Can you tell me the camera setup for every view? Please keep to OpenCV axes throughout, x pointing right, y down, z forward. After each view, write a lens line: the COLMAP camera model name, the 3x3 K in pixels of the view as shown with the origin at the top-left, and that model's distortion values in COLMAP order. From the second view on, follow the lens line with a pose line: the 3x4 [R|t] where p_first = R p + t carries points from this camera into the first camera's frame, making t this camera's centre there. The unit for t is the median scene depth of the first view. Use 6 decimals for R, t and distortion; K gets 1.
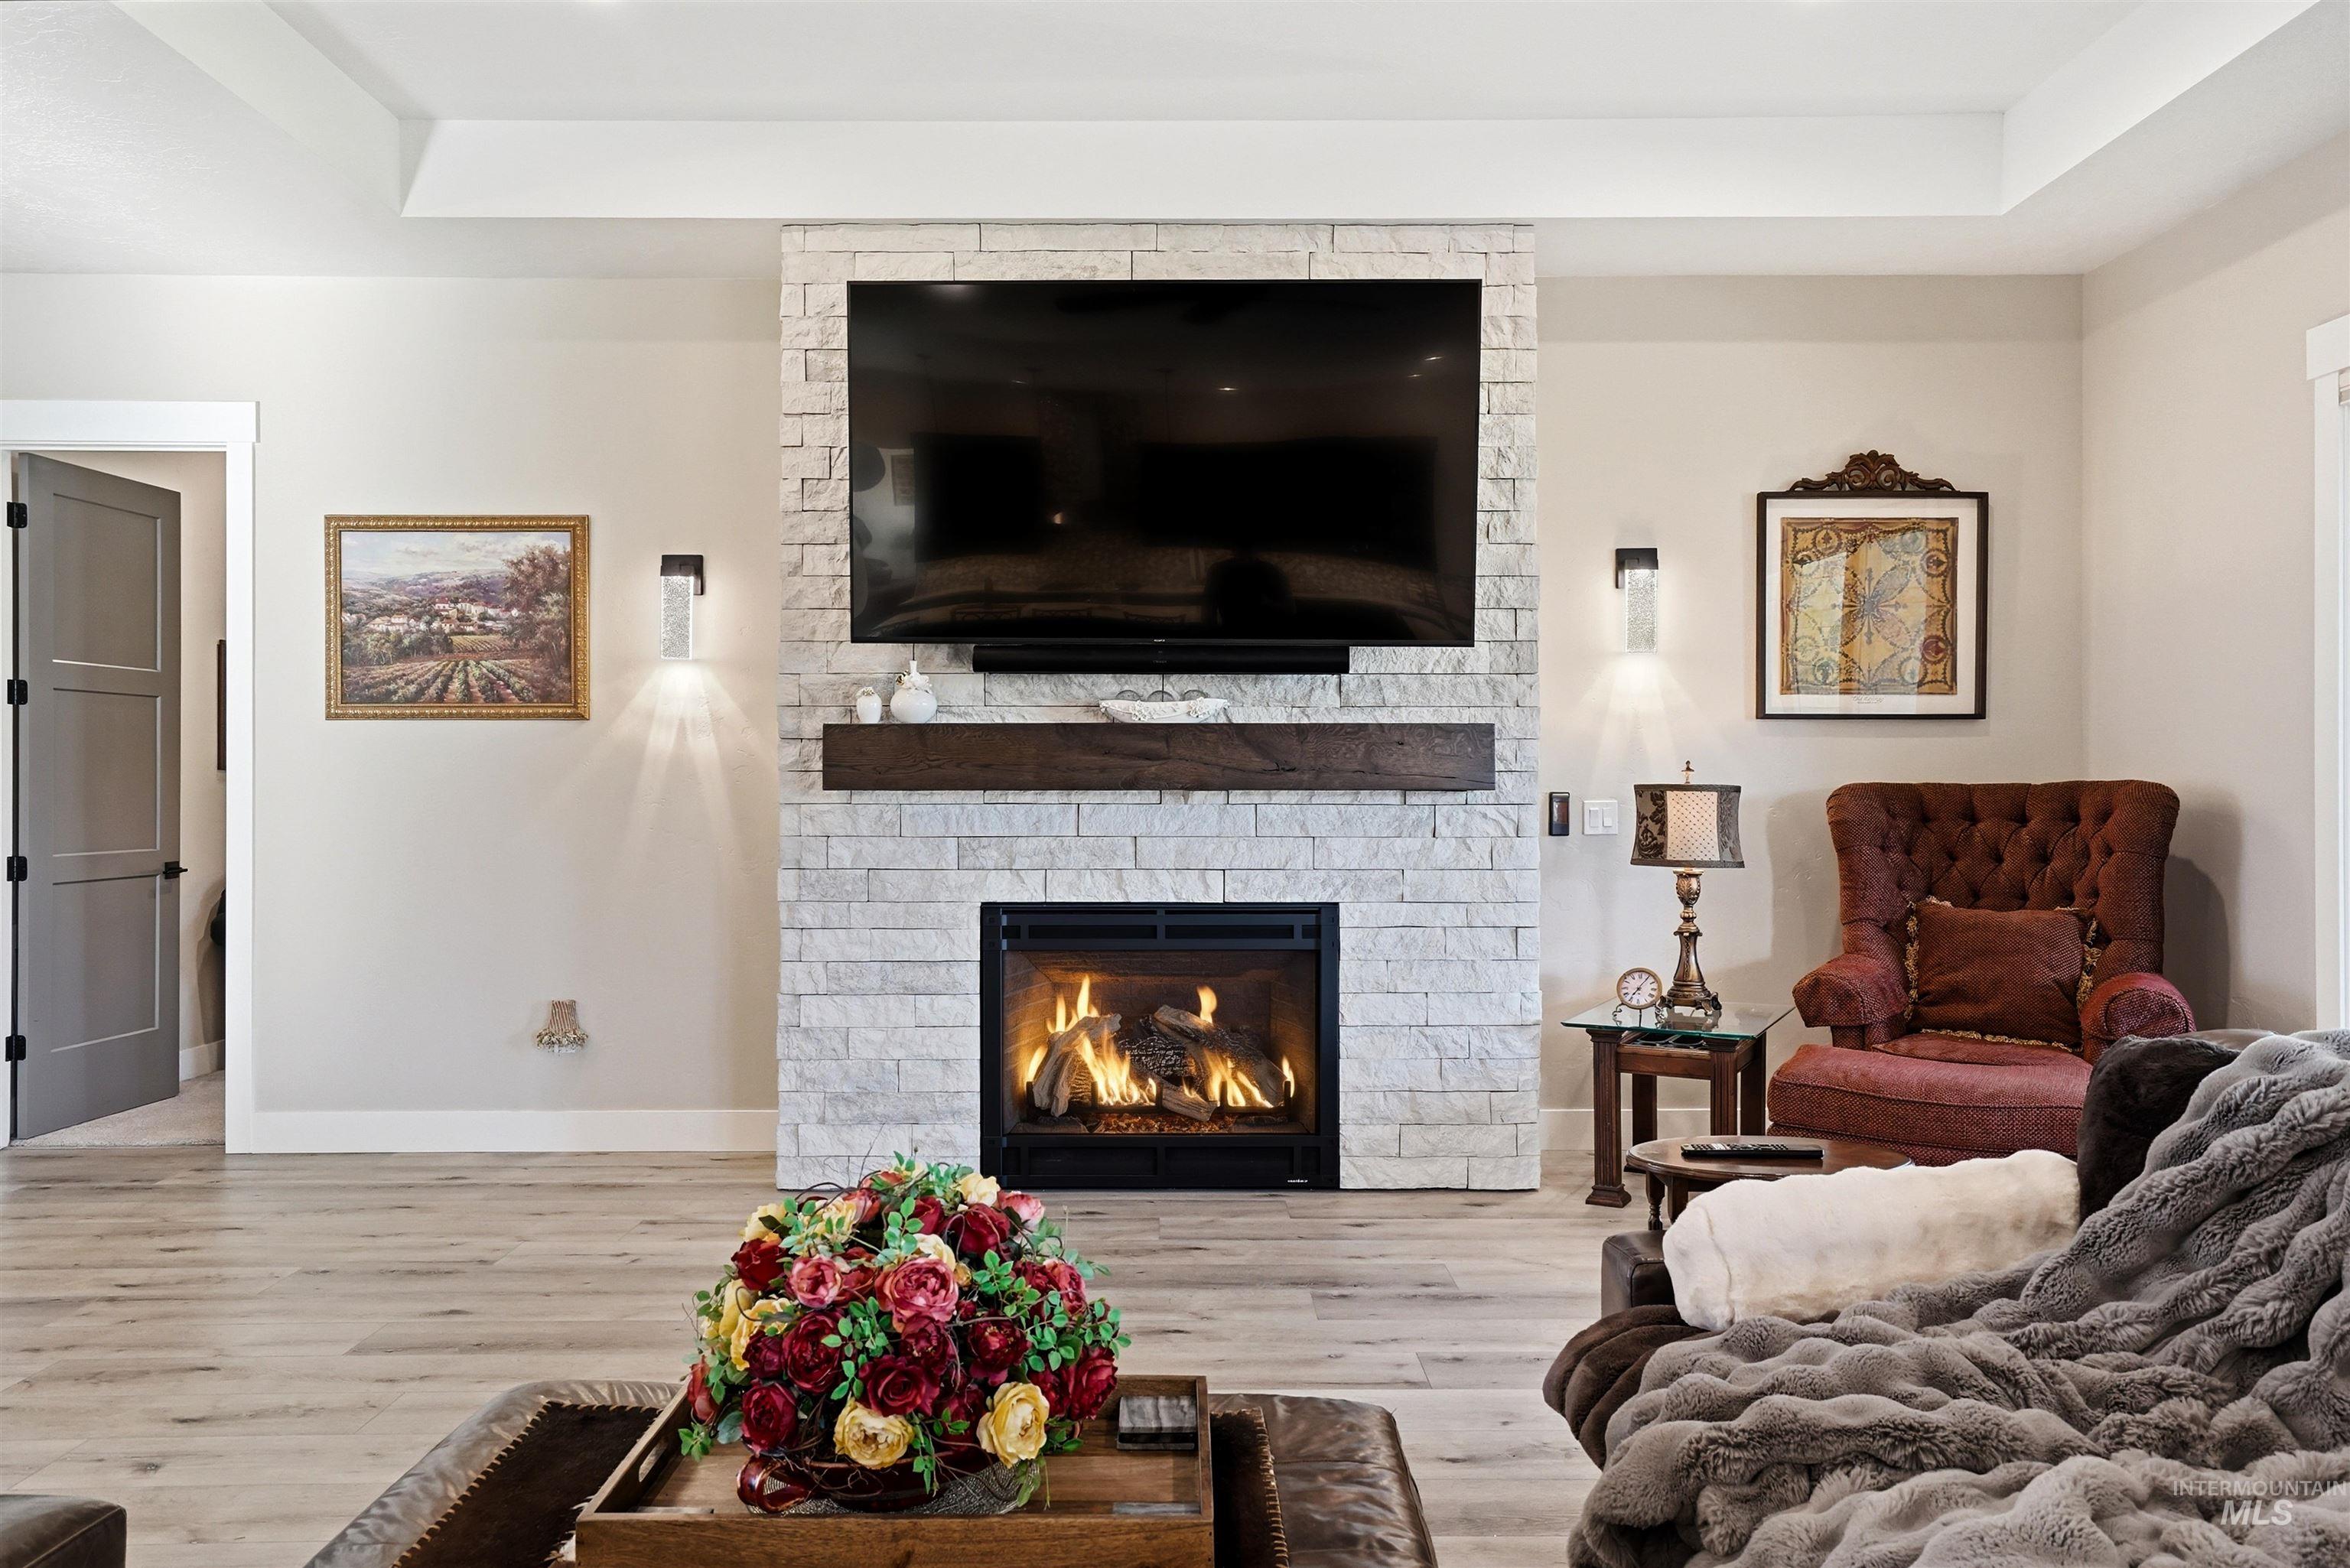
lens RADIAL K [[1664.0, 0, 1175.0], [0, 1664.0, 784.0], [0, 0, 1]] dist [0.008274, 0.007267]
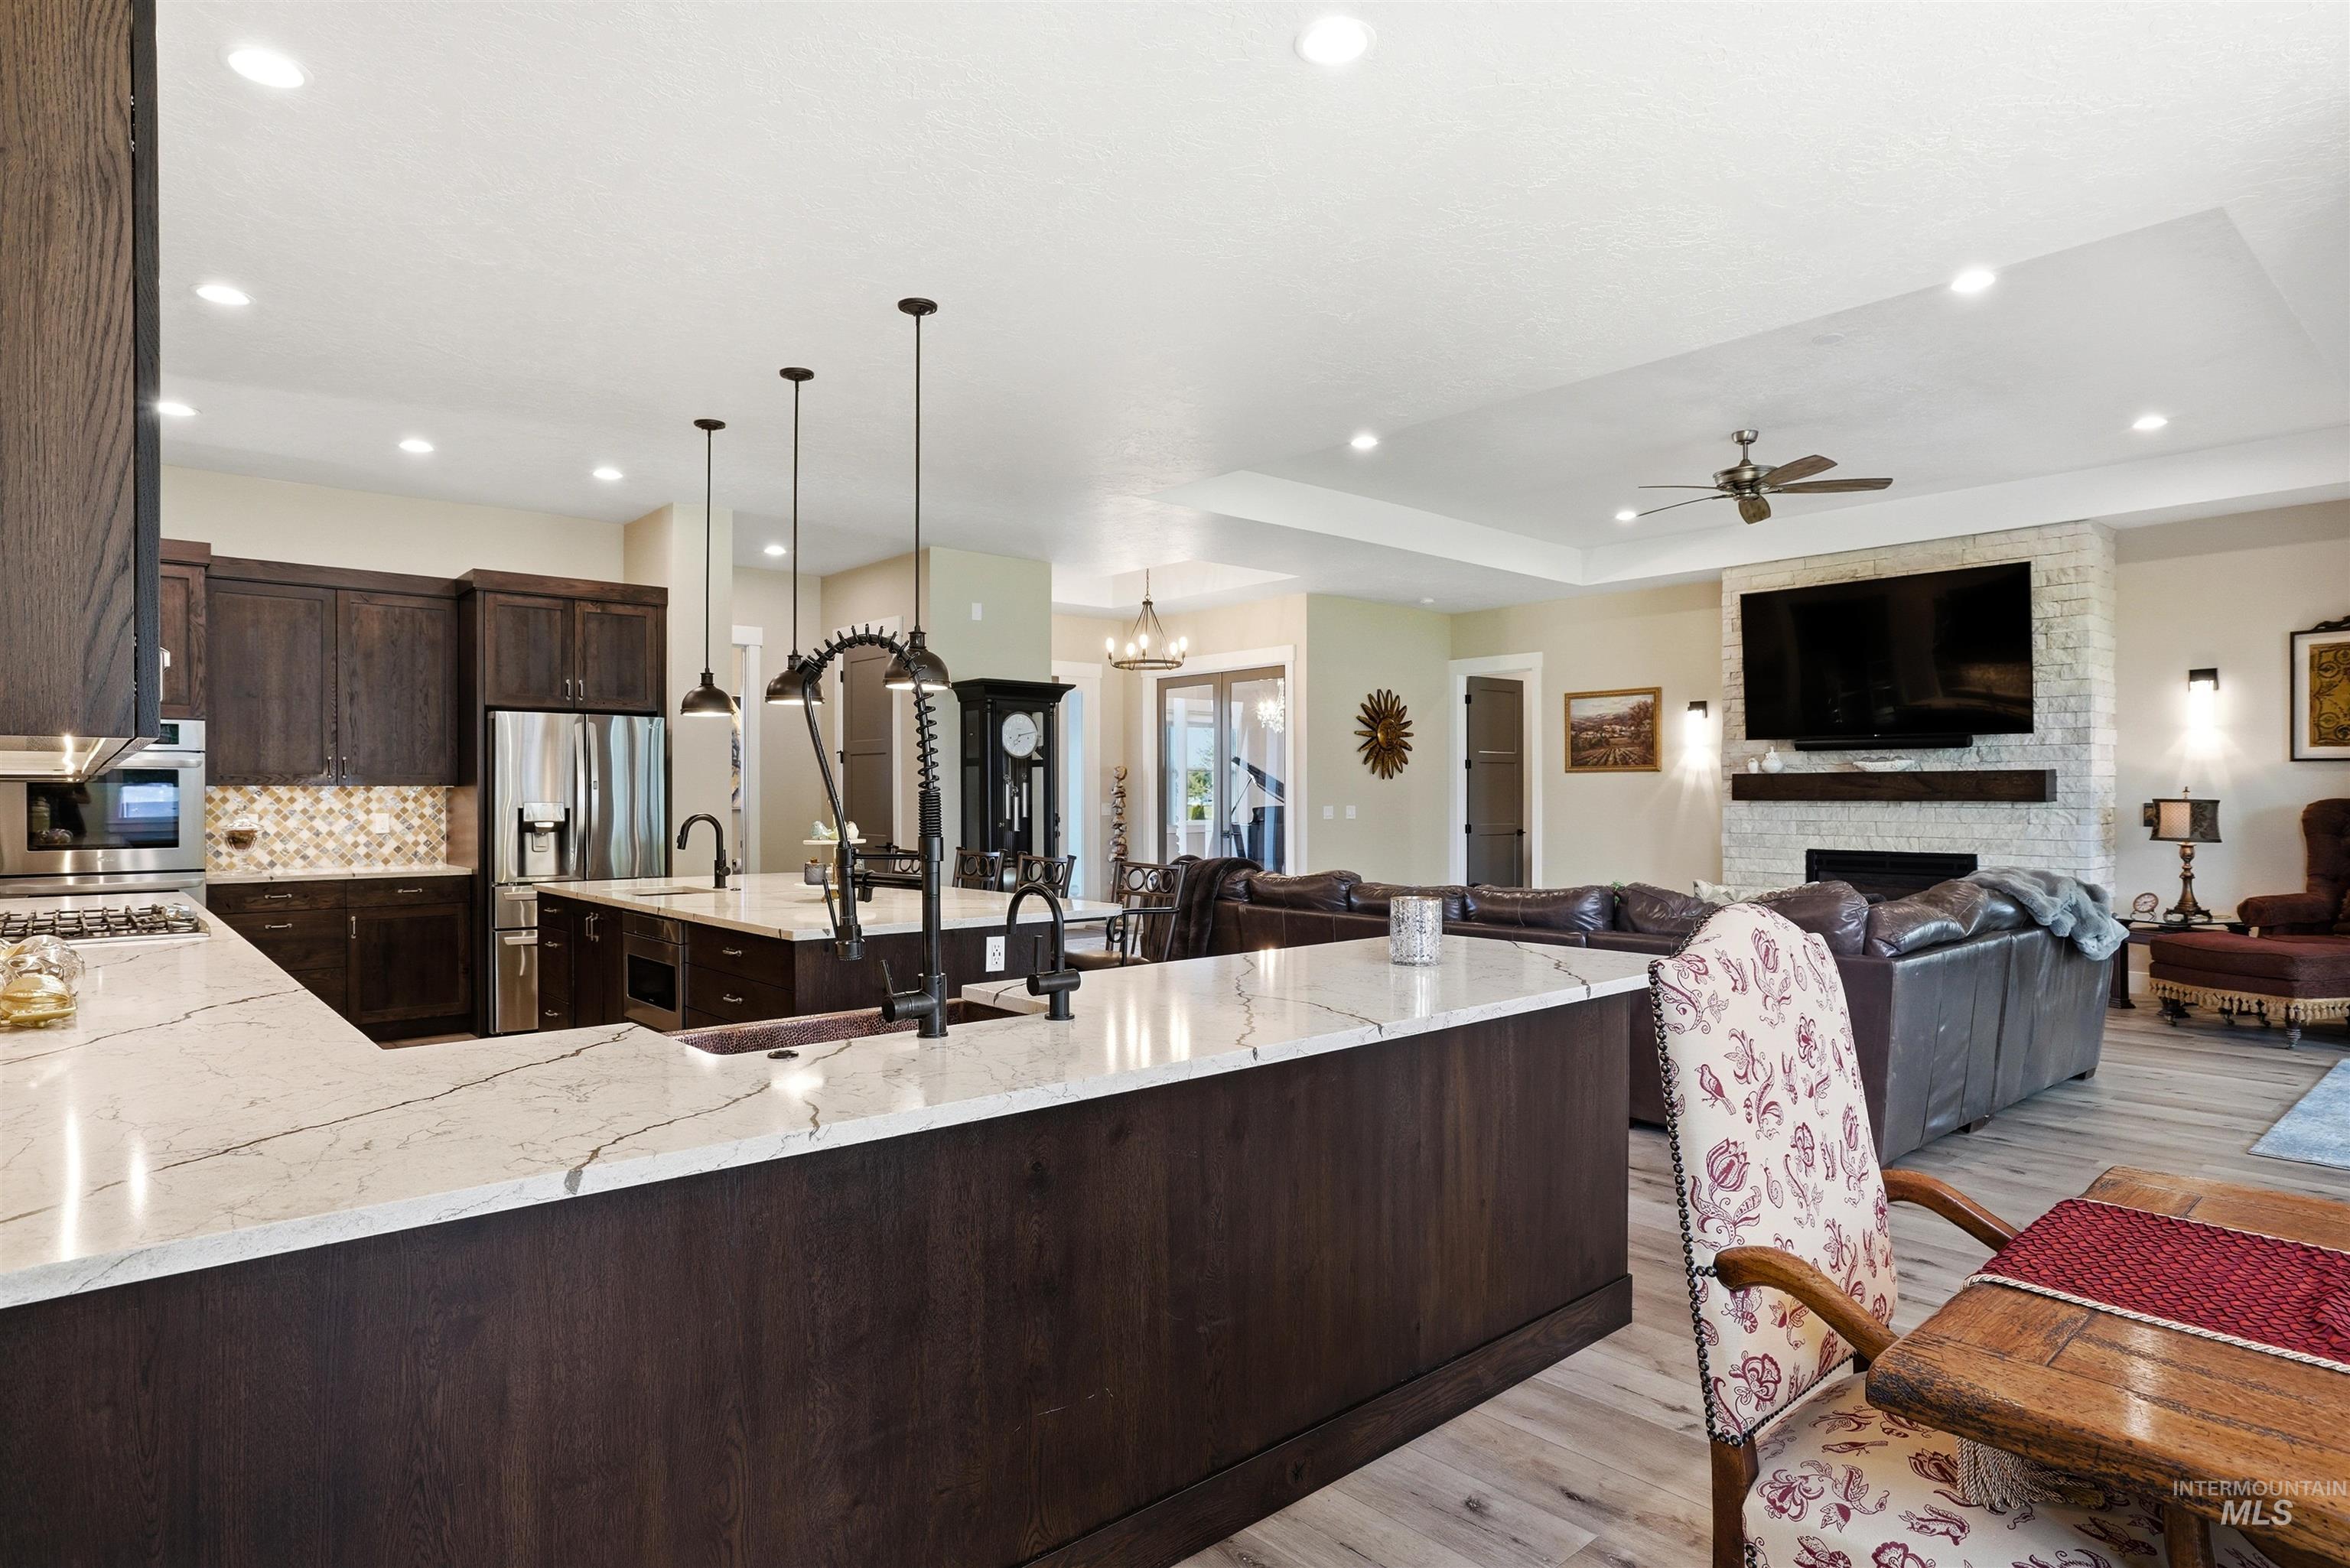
lens RADIAL K [[1304.5, 0, 1174.2], [0, 1304.5, 804.2], [0, 0, 1]] dist [-0.030115, 0.028156]
pose [[0.661429, 0.005330, -0.749989, 0.623688], [-0.000616, 0.999978, 0.006564, -0.002637], [0.750007, -0.003880, 0.661418, -0.813392]]
